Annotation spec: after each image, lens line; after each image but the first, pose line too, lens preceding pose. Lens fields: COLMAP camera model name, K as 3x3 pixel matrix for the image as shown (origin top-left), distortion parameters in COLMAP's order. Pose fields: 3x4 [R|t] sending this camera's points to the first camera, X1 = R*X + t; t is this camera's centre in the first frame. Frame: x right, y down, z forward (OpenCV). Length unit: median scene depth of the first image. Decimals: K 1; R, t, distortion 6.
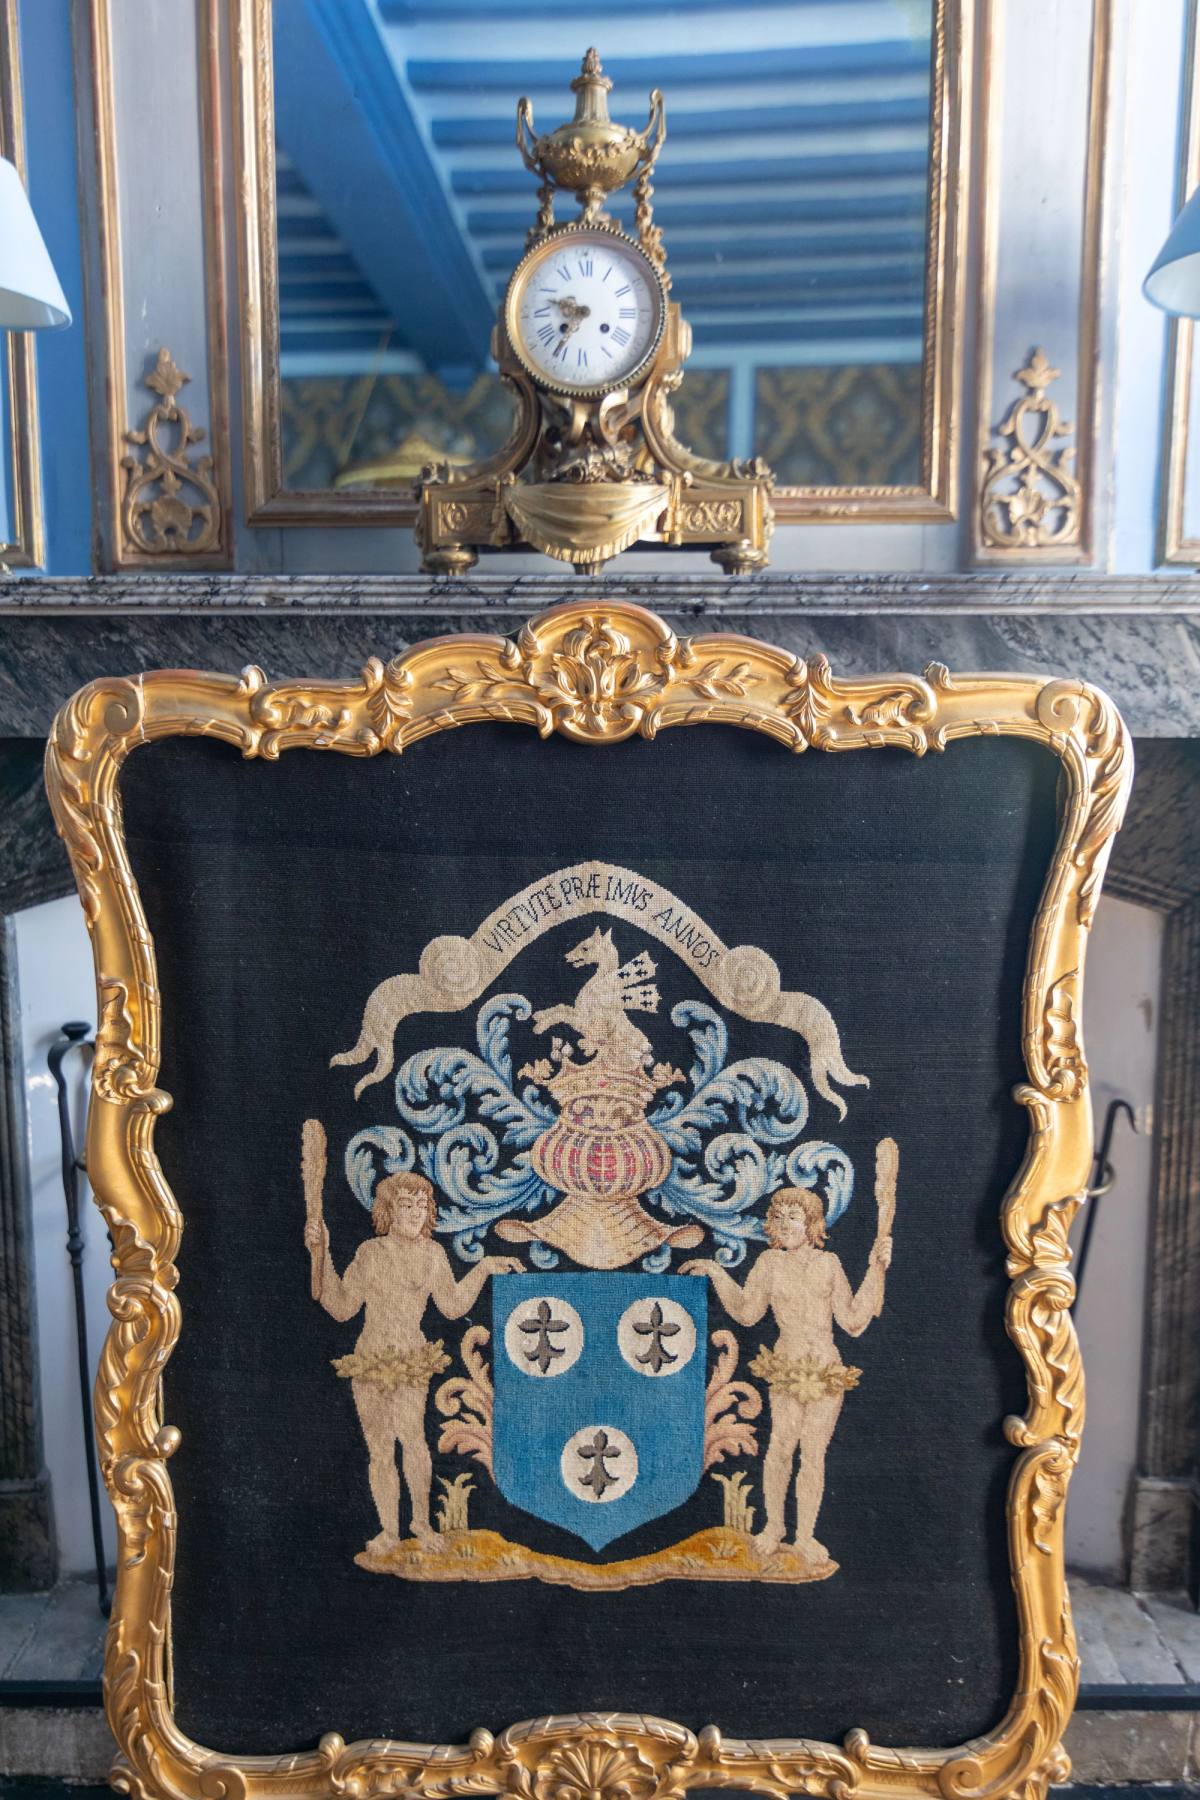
lens RADIAL K [[1279.9, 0, 556.6], [0, 1279.9, 768.4], [0, 0, 1]] dist [0.033335, -0.001080]
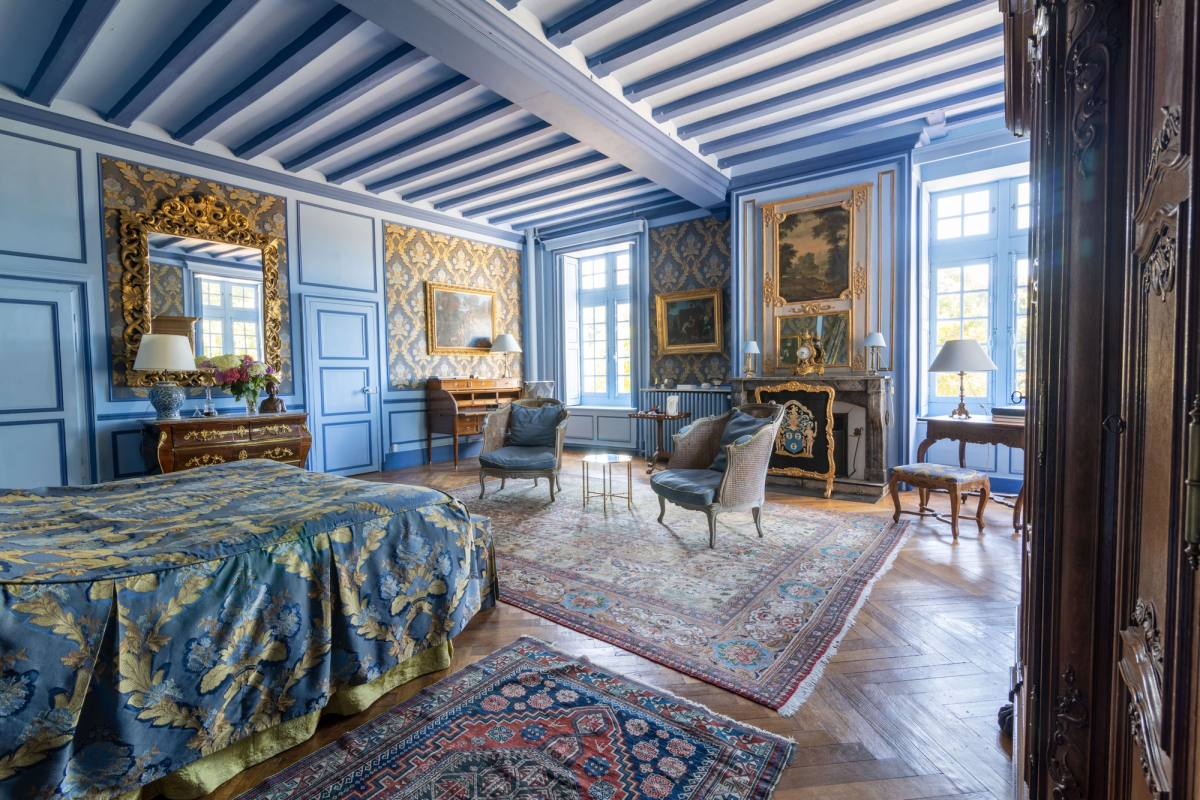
lens RADIAL K [[532.1, 0, 599.1], [0, 532.1, 397.9], [0, 0, 1]] dist [0.003874, -0.001181]
pose [[0.854881, 0.014222, -0.518629, 1.191581], [-0.052723, 0.996831, -0.059571, 0.489737], [0.516138, 0.078270, 0.852922, -4.888226]]
